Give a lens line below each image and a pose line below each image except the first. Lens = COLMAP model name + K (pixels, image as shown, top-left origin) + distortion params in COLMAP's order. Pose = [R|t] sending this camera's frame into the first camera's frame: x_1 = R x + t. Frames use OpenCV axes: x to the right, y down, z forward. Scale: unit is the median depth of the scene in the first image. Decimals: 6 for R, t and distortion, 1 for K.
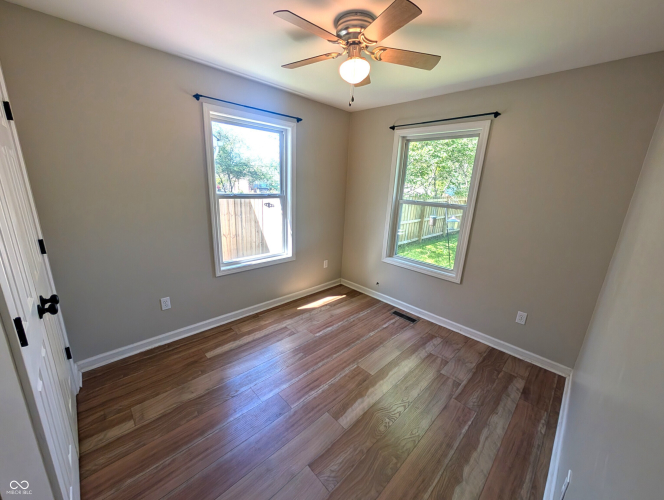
lens RADIAL K [[250.7, 0, 330.3], [0, 250.7, 251.3], [0, 0, 1]] dist [-0.000694, 0.000362]
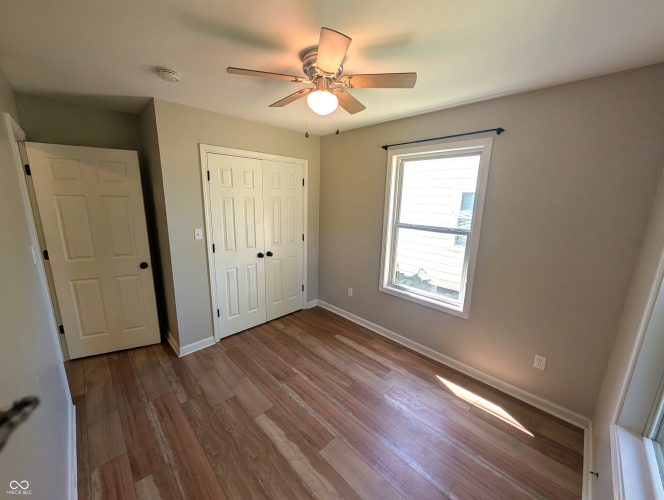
lens RADIAL K [[250.7, 0, 330.3], [0, 250.7, 251.3], [0, 0, 1]] dist [-0.000694, 0.000362]
pose [[0.028527, 0.169156, -0.985176, 0.747074], [-0.287760, 0.945245, 0.153967, -0.210662], [0.957277, 0.279103, 0.075641, 0.709201]]
